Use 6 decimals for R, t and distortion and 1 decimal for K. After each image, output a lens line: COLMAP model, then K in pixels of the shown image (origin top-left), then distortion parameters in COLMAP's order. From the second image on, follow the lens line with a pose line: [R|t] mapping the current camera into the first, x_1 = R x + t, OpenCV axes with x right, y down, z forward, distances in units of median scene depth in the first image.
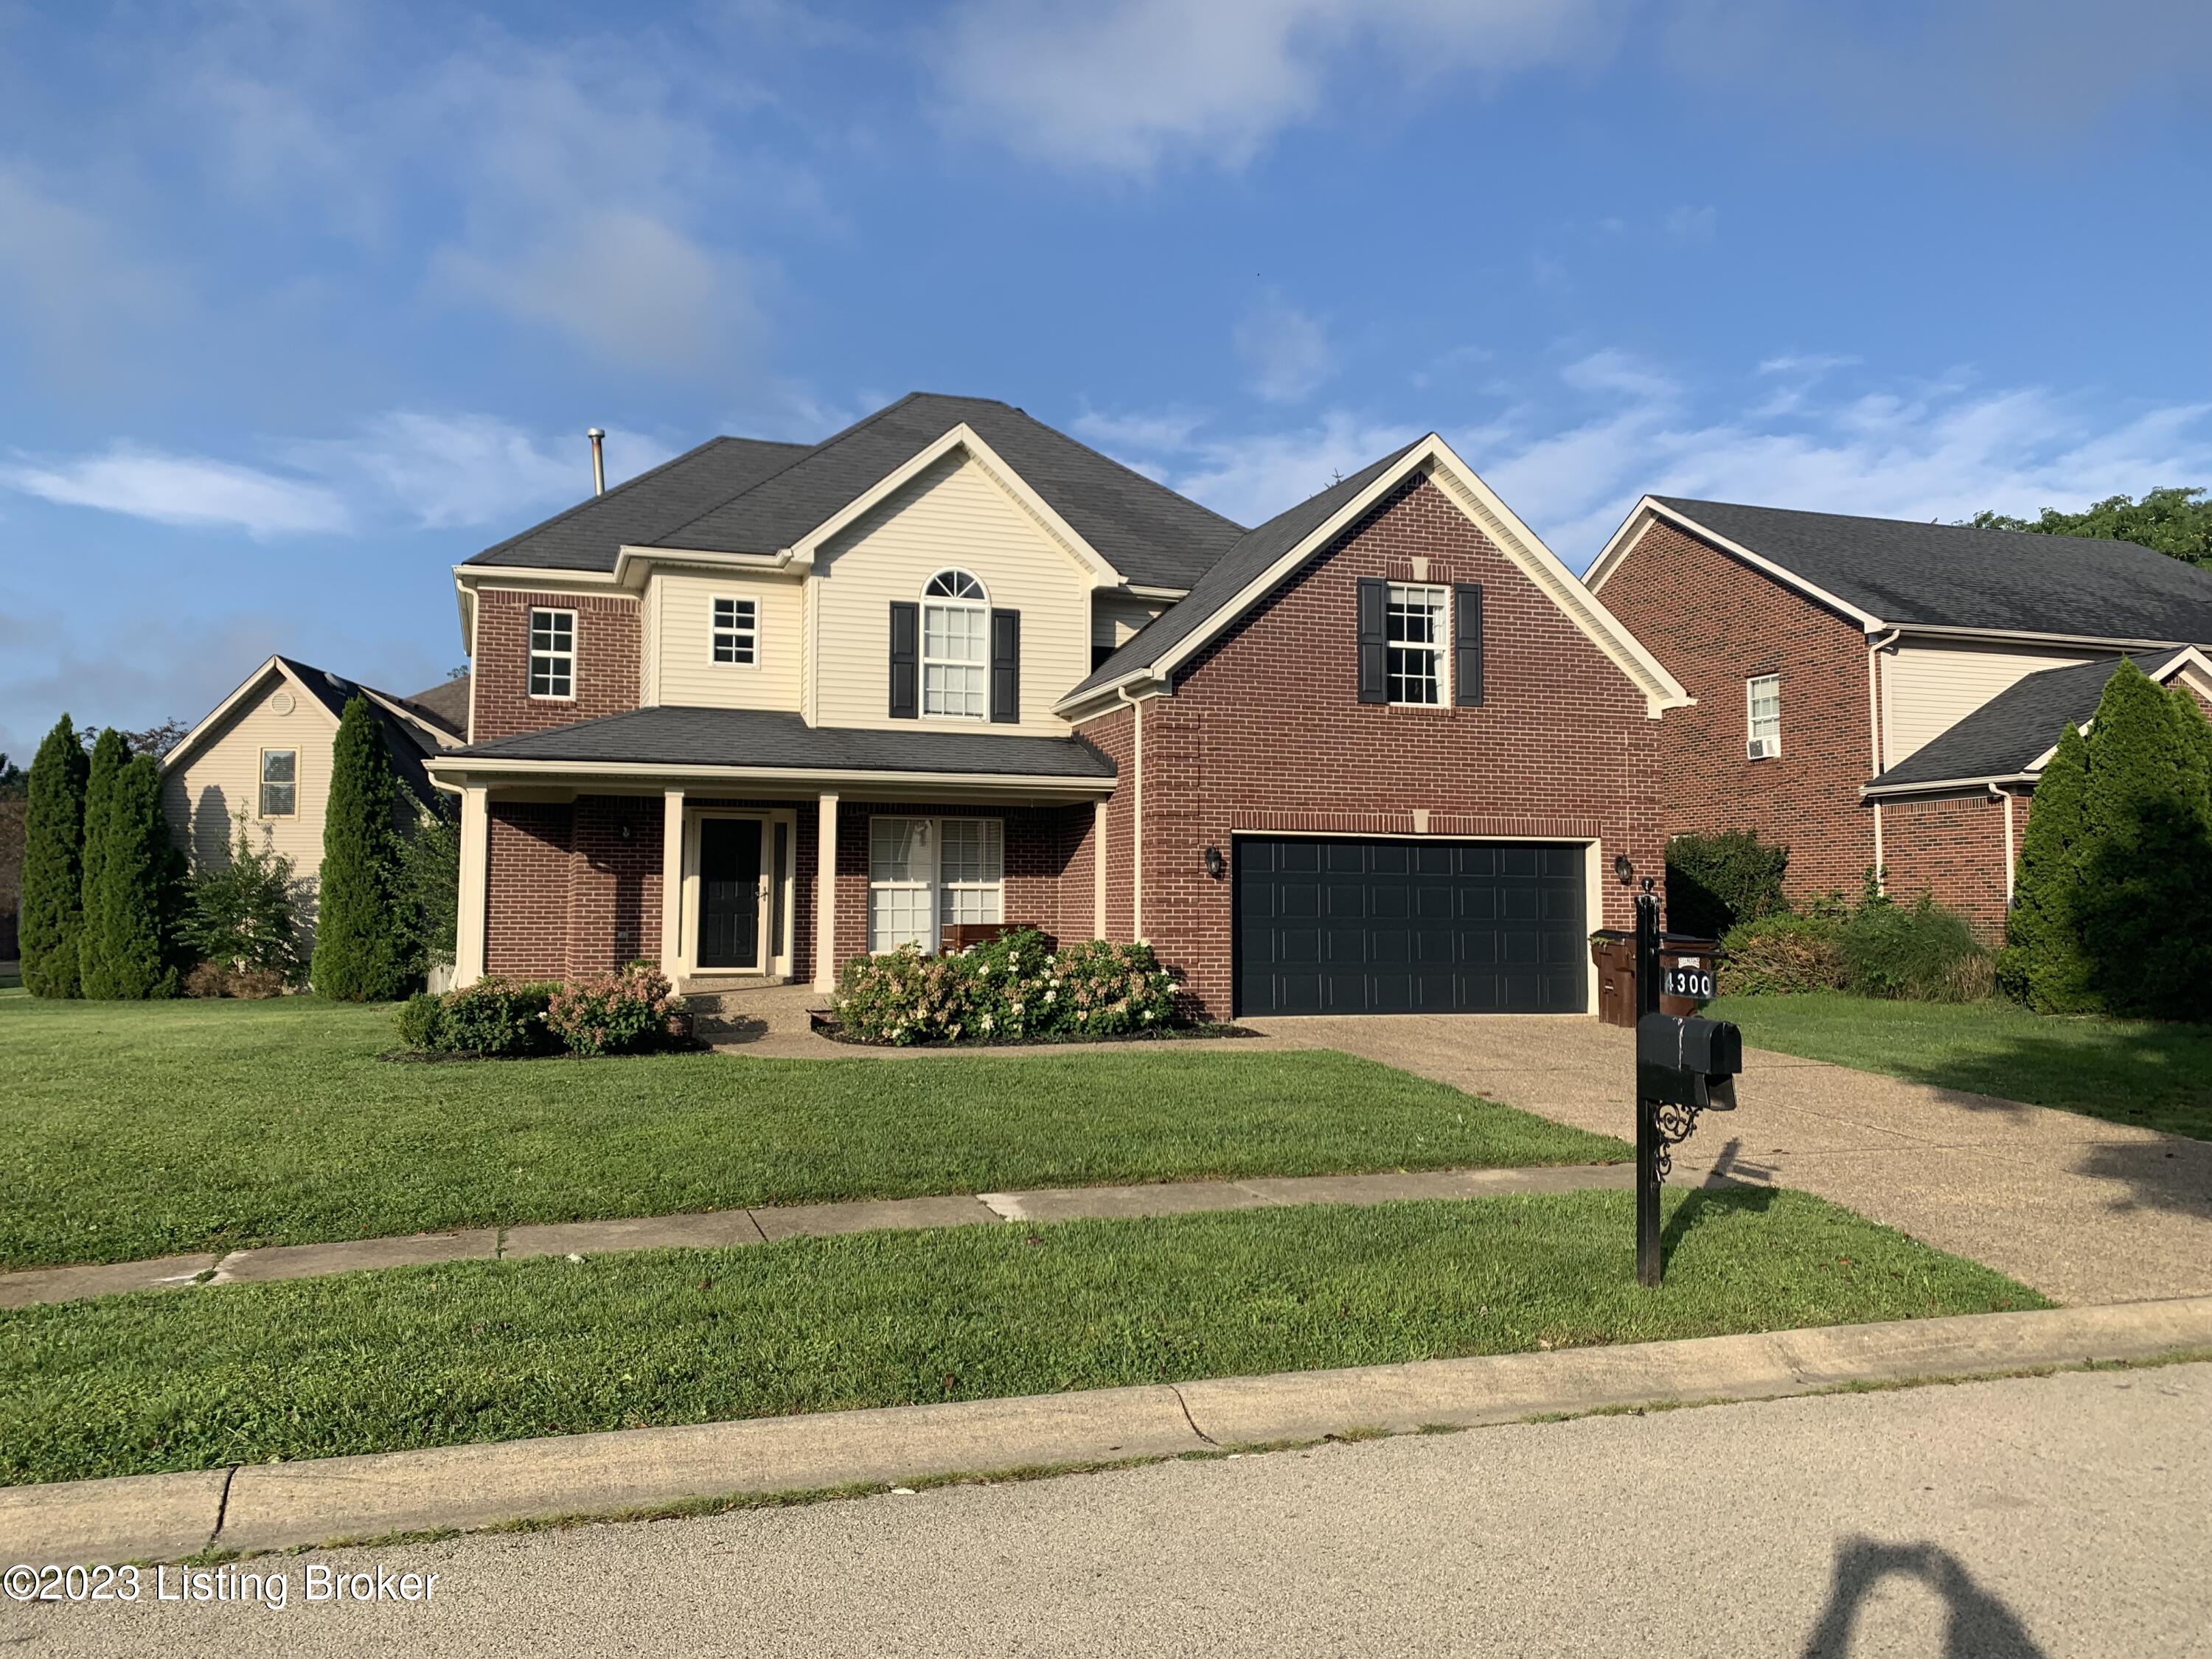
lens RADIAL K [[1677.9, 0, 1106.0], [0, 1677.9, 829.5], [0, 0, 1]] dist [0.117662, -0.286229]
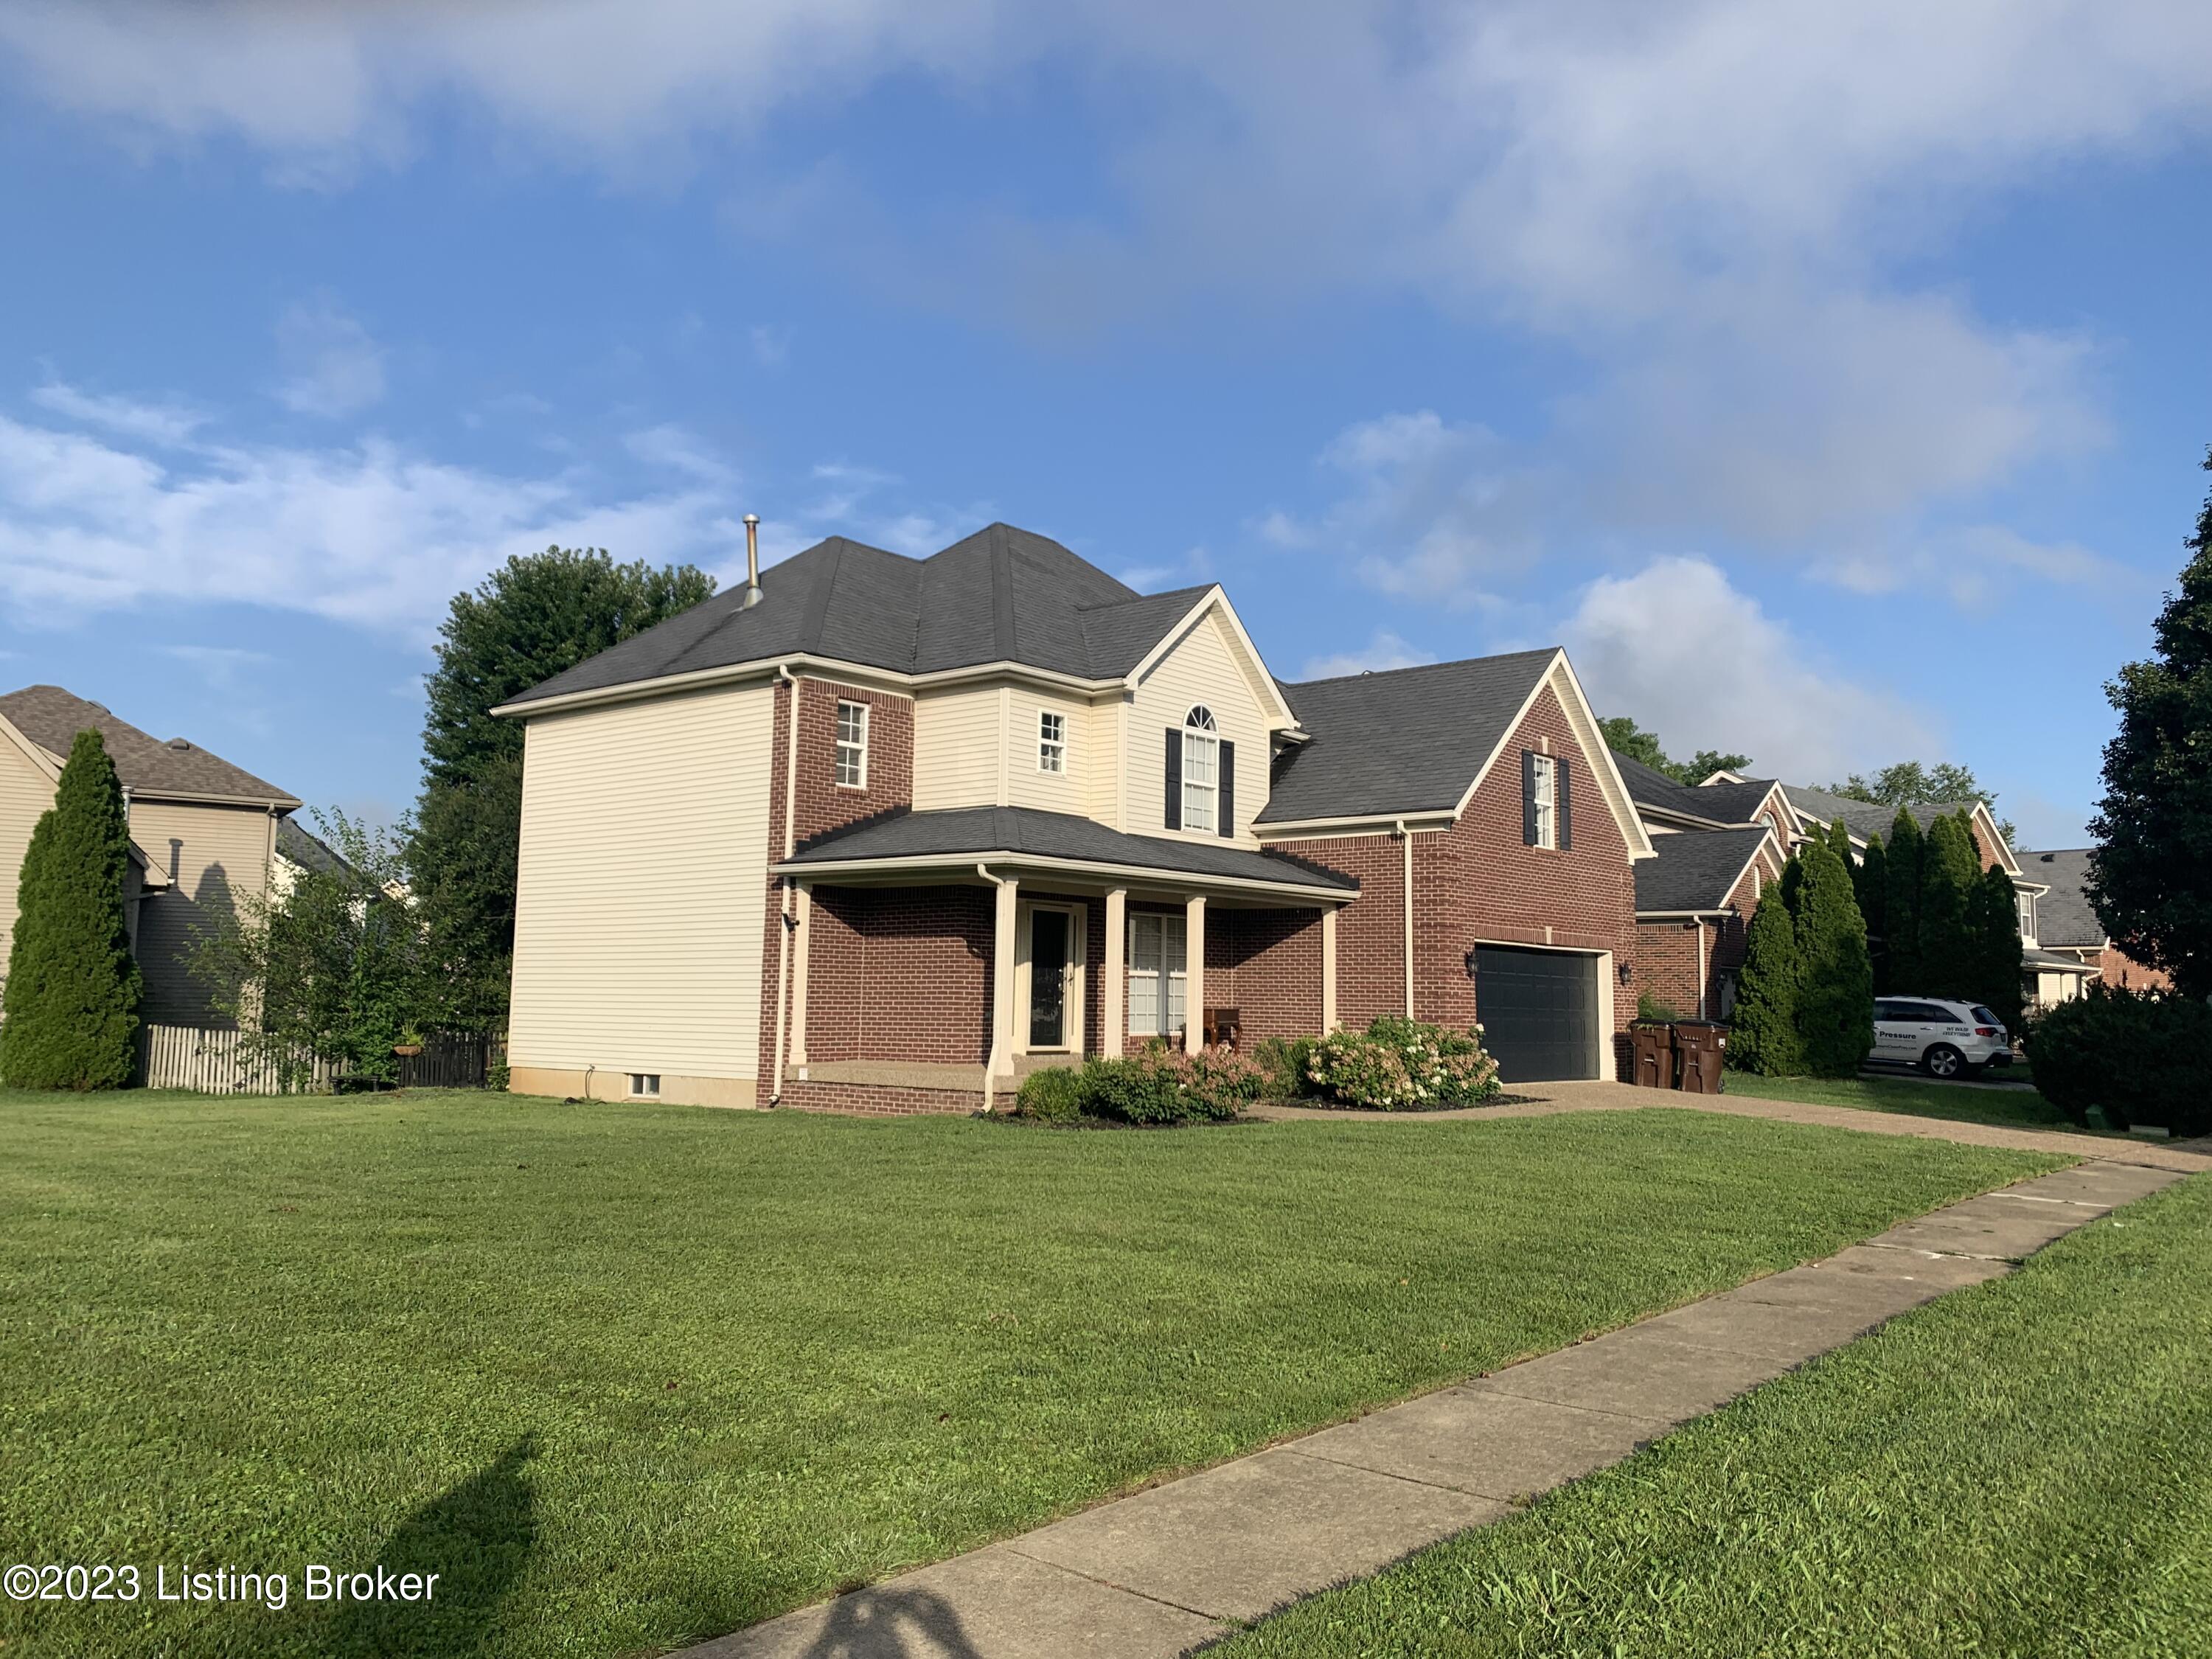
lens RADIAL K [[1693.5, 0, 1106.0], [0, 1693.5, 829.5], [0, 0, 1]] dist [0.083611, -0.139377]
pose [[0.857043, 0.062796, 0.511404, -0.754824], [-0.039083, 0.997609, -0.057001, 0.002229], [-0.513761, 0.028865, 0.857448, 0.024560]]
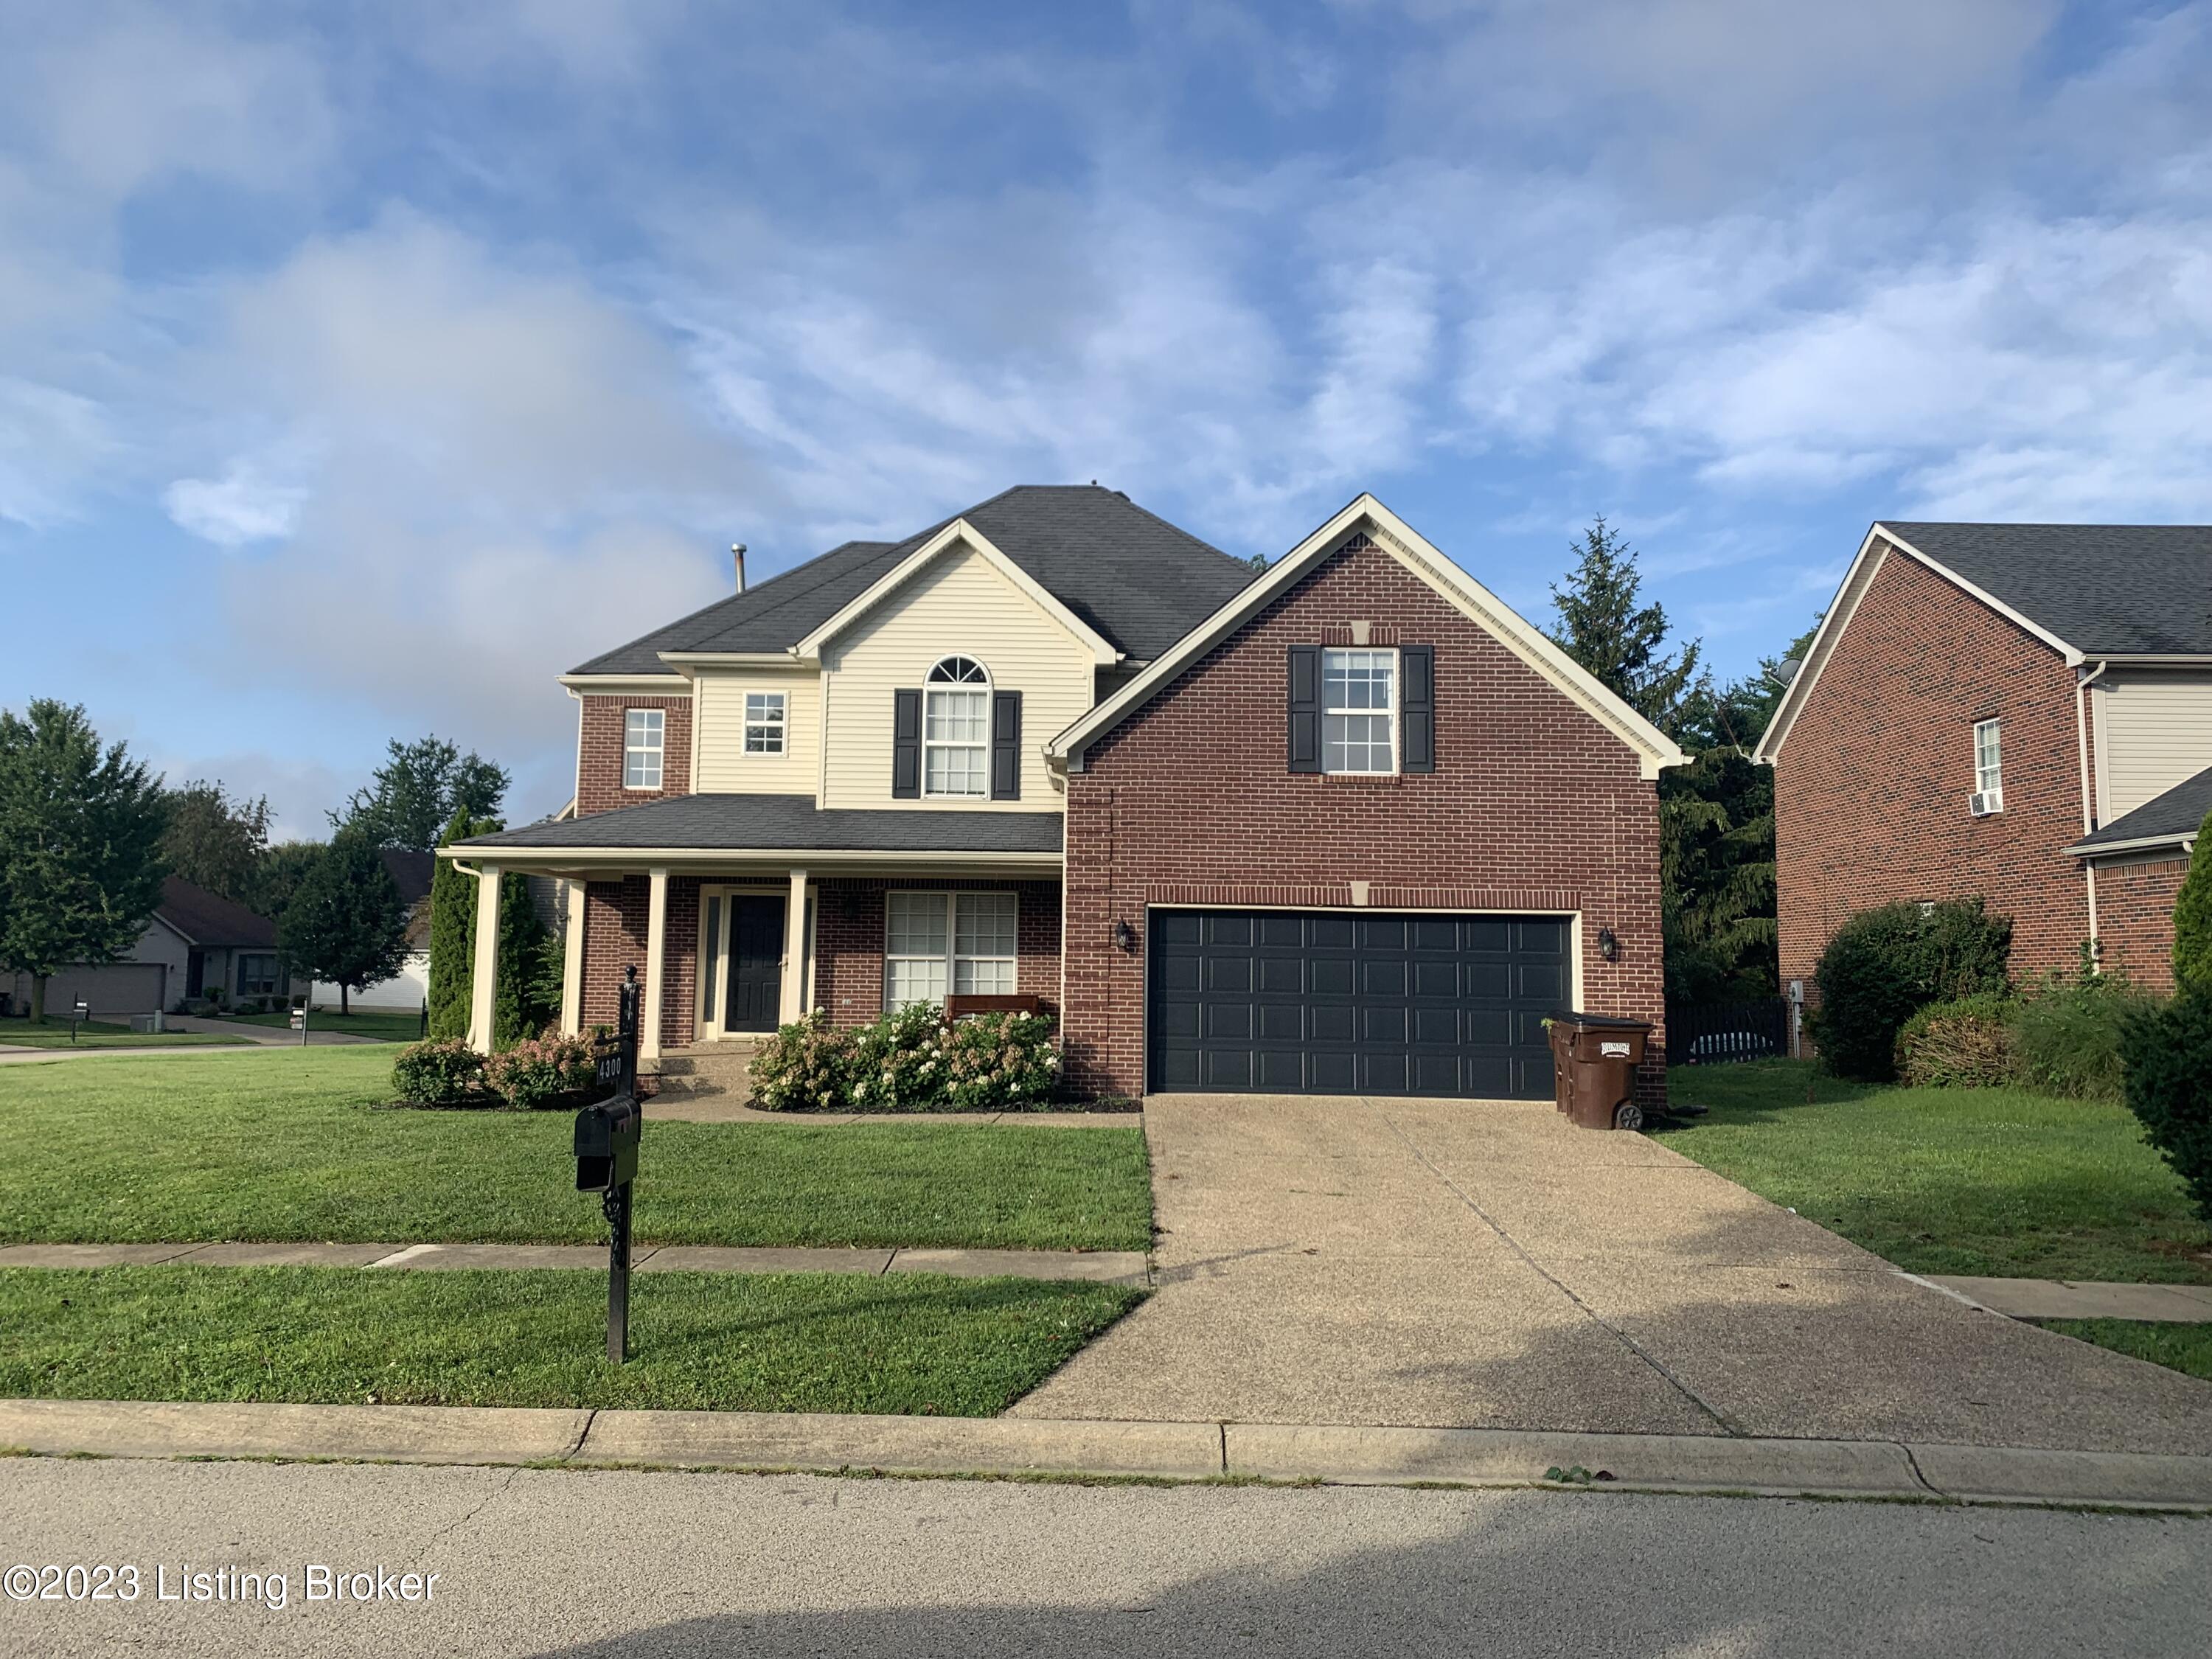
lens RADIAL K [[1693.5, 0, 1106.0], [0, 1693.5, 829.5], [0, 0, 1]] dist [0.083611, -0.139377]
pose [[0.945348, -0.018784, -0.325520, 0.344455], [0.006590, 0.999236, -0.038523, -0.004867], [0.325995, 0.034272, 0.944750, 0.034708]]
